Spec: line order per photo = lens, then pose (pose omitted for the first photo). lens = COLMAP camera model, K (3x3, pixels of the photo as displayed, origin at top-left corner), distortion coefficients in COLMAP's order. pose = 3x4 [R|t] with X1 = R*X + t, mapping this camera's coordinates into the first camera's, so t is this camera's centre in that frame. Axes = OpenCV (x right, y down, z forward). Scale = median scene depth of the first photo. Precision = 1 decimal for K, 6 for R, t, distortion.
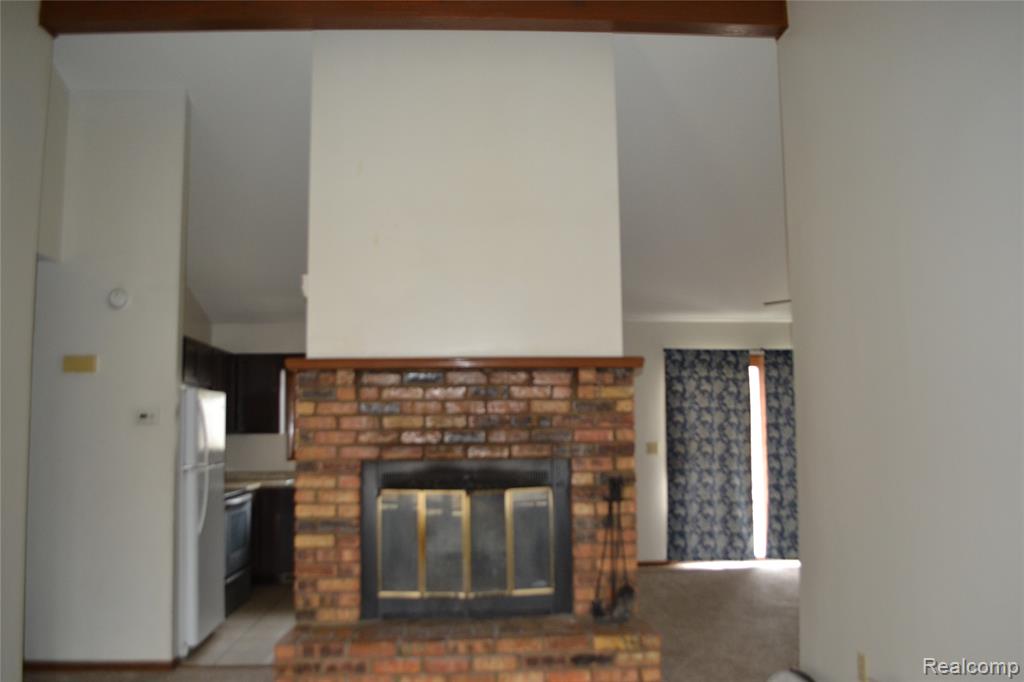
lens RADIAL K [[837.8, 0, 520.1], [0, 837.8, 344.8], [0, 0, 1]] dist [-0.086064, 0.006264]
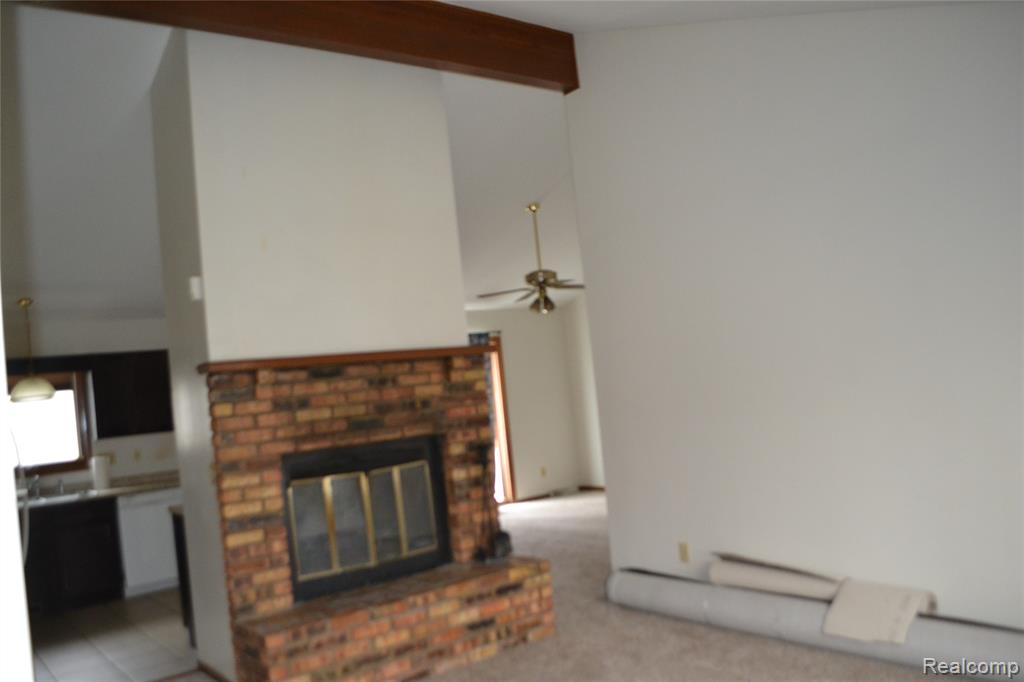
lens RADIAL K [[837.8, 0, 511.2], [0, 837.8, 345.3], [0, 0, 1]] dist [-0.086064, 0.006264]
pose [[0.818427, -0.043739, 0.572943, -0.536153], [0.034903, 0.999042, 0.026409, -0.016560], [-0.573549, -0.001617, 0.819170, -0.023966]]
